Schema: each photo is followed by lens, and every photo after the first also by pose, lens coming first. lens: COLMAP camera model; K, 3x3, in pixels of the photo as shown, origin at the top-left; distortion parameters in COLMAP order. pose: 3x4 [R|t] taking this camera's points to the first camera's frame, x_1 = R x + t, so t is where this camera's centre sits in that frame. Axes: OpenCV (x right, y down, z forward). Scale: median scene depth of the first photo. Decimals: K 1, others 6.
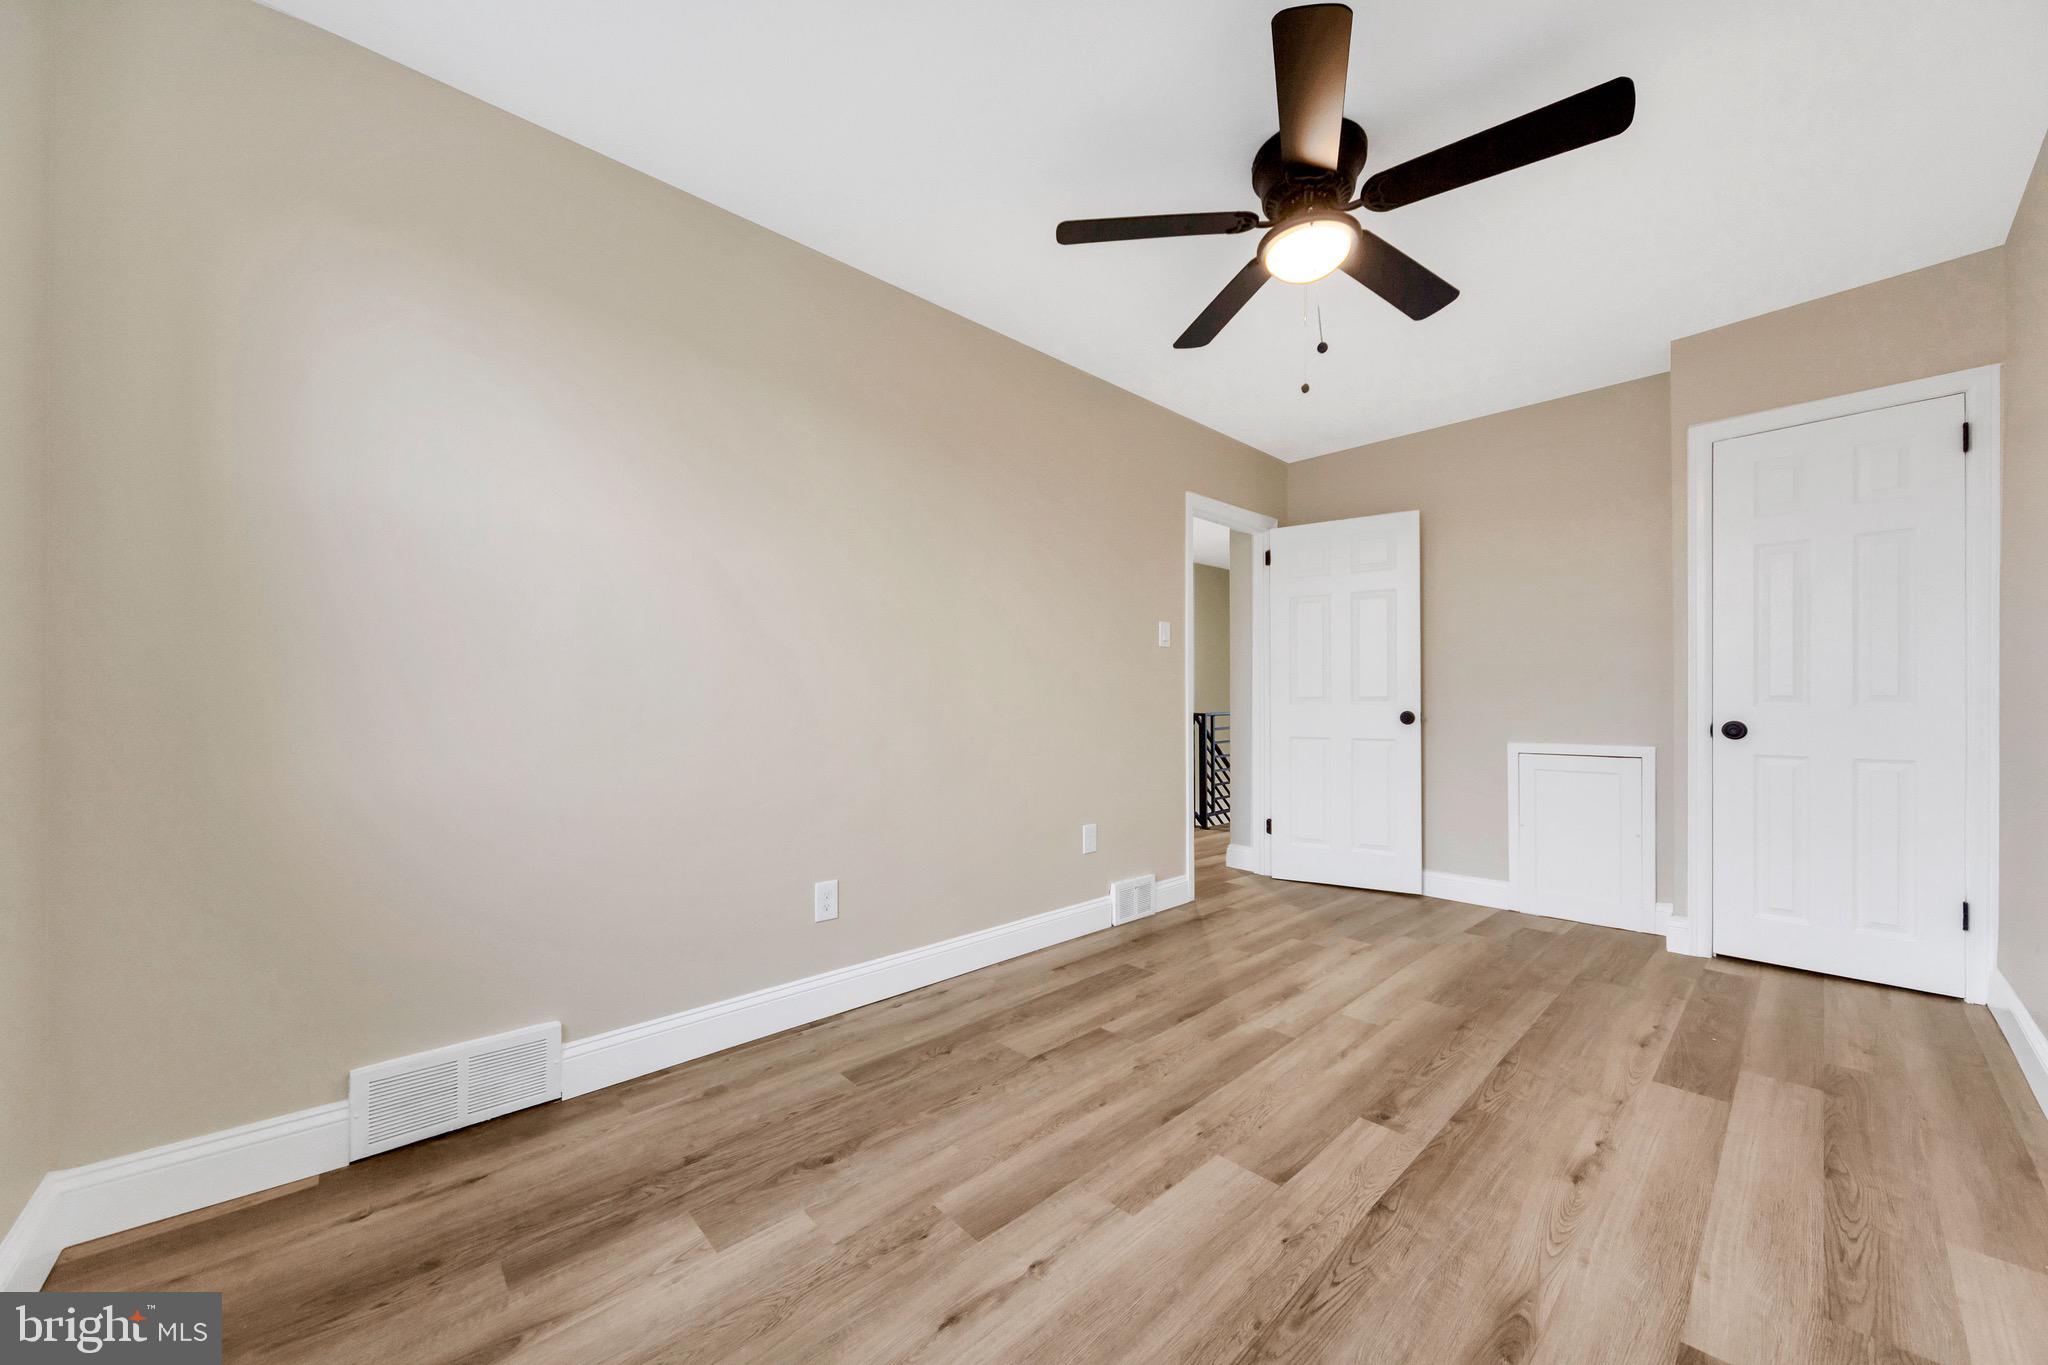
lens RADIAL K [[725.7, 0, 1032.0], [0, 725.7, 703.1], [0, 0, 1]] dist [0.006525, -0.002093]
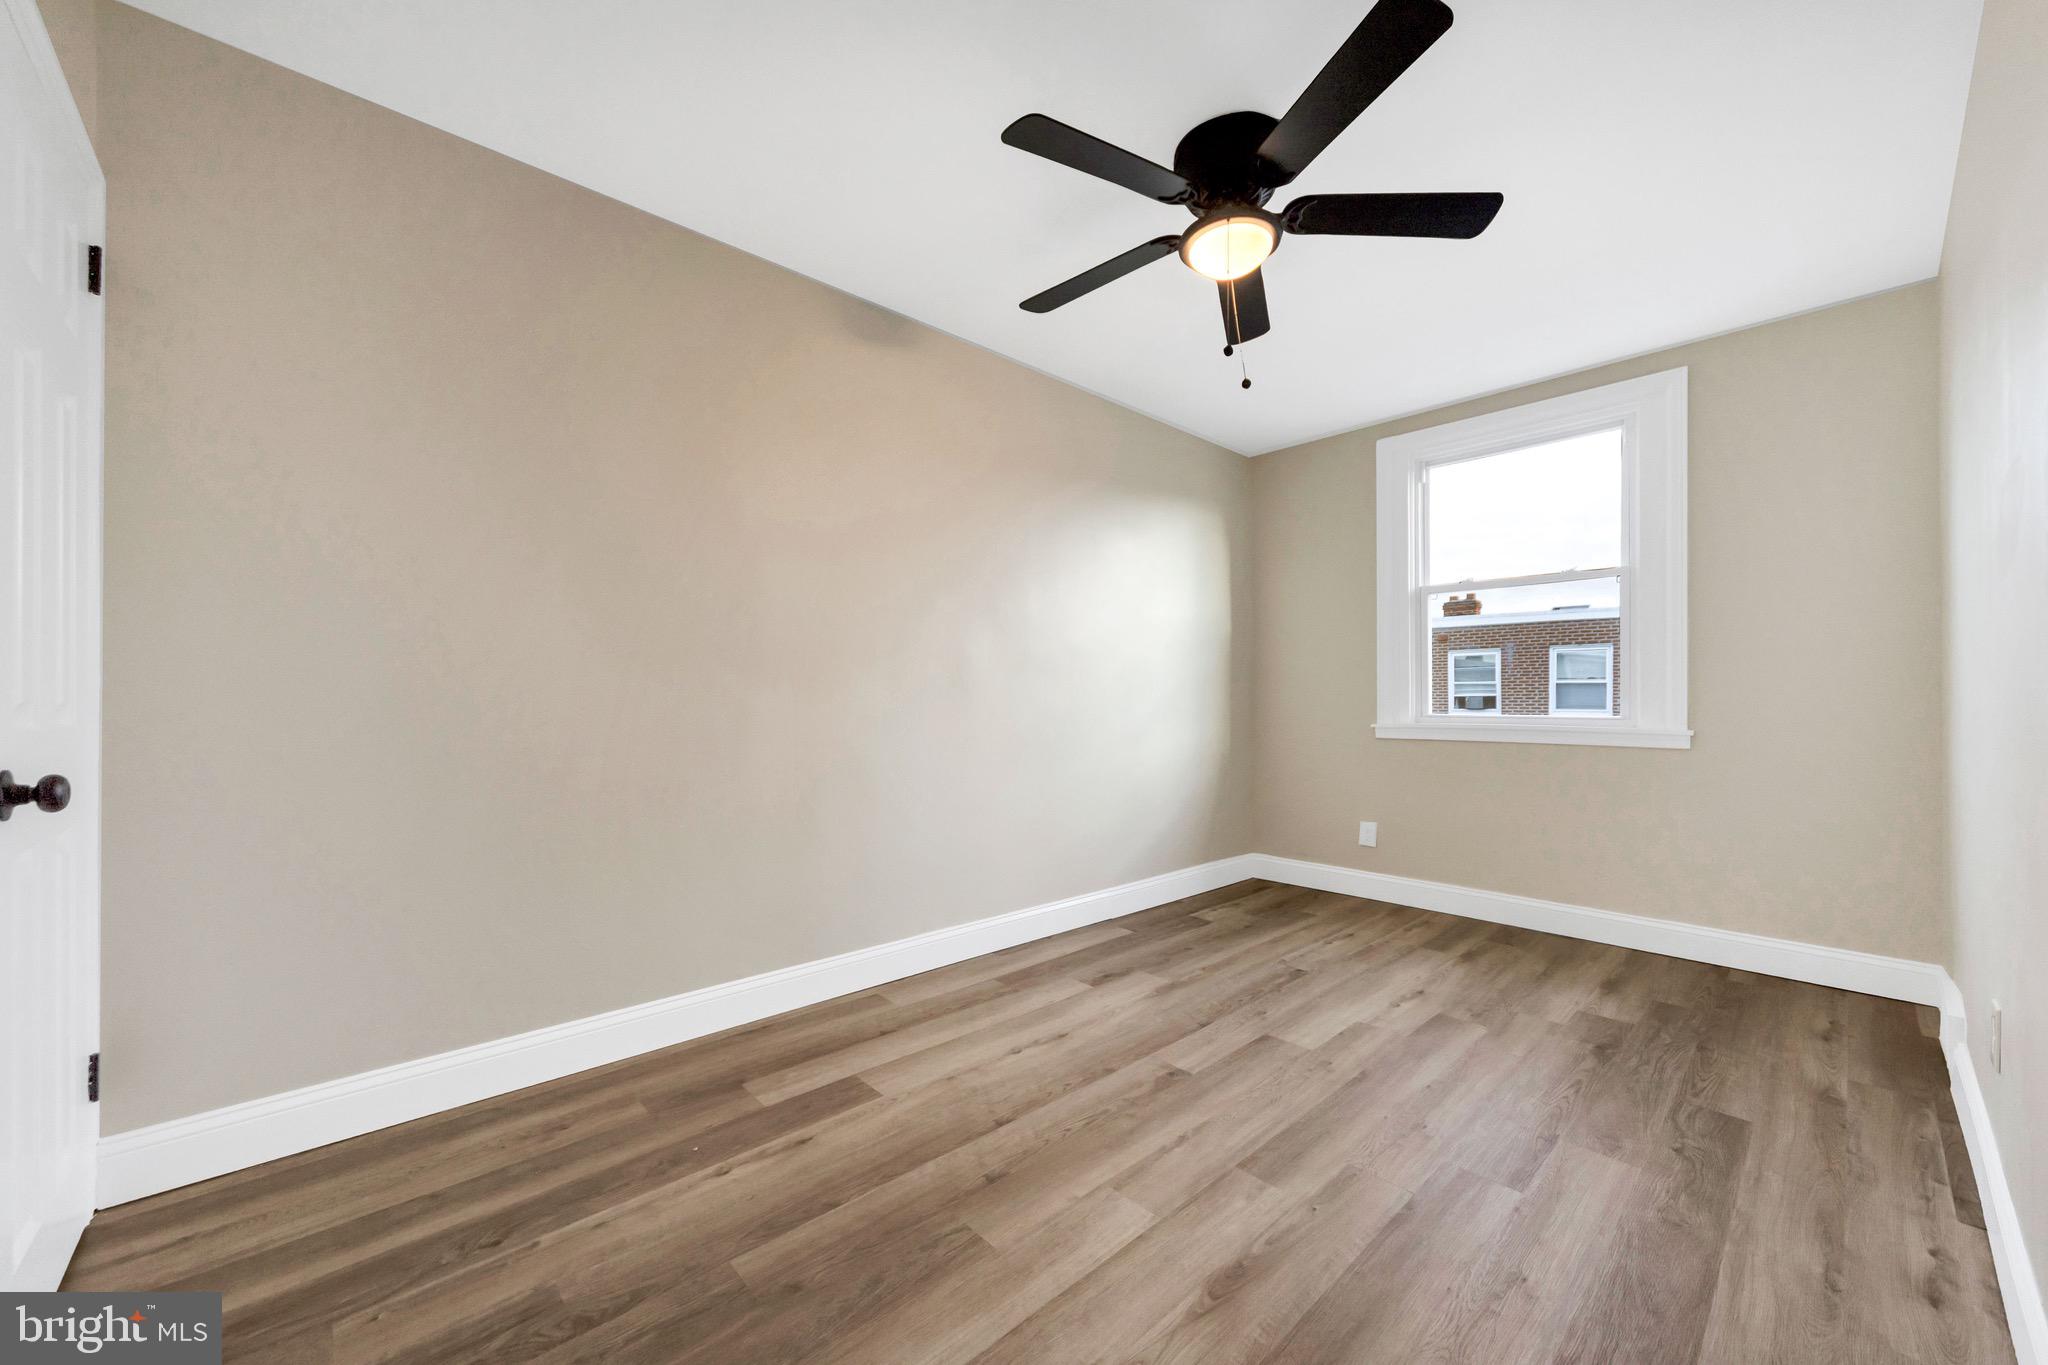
lens RADIAL K [[756.2, 0, 1024.0], [0, 756.2, 682.5], [0, 0, 1]] dist [0.000600, -0.000097]
pose [[-0.999968, 0.003116, 0.007393, 0.637874], [0.002914, 0.999625, -0.027219, -0.011228], [-0.007475, -0.027197, -0.999602, 1.994121]]
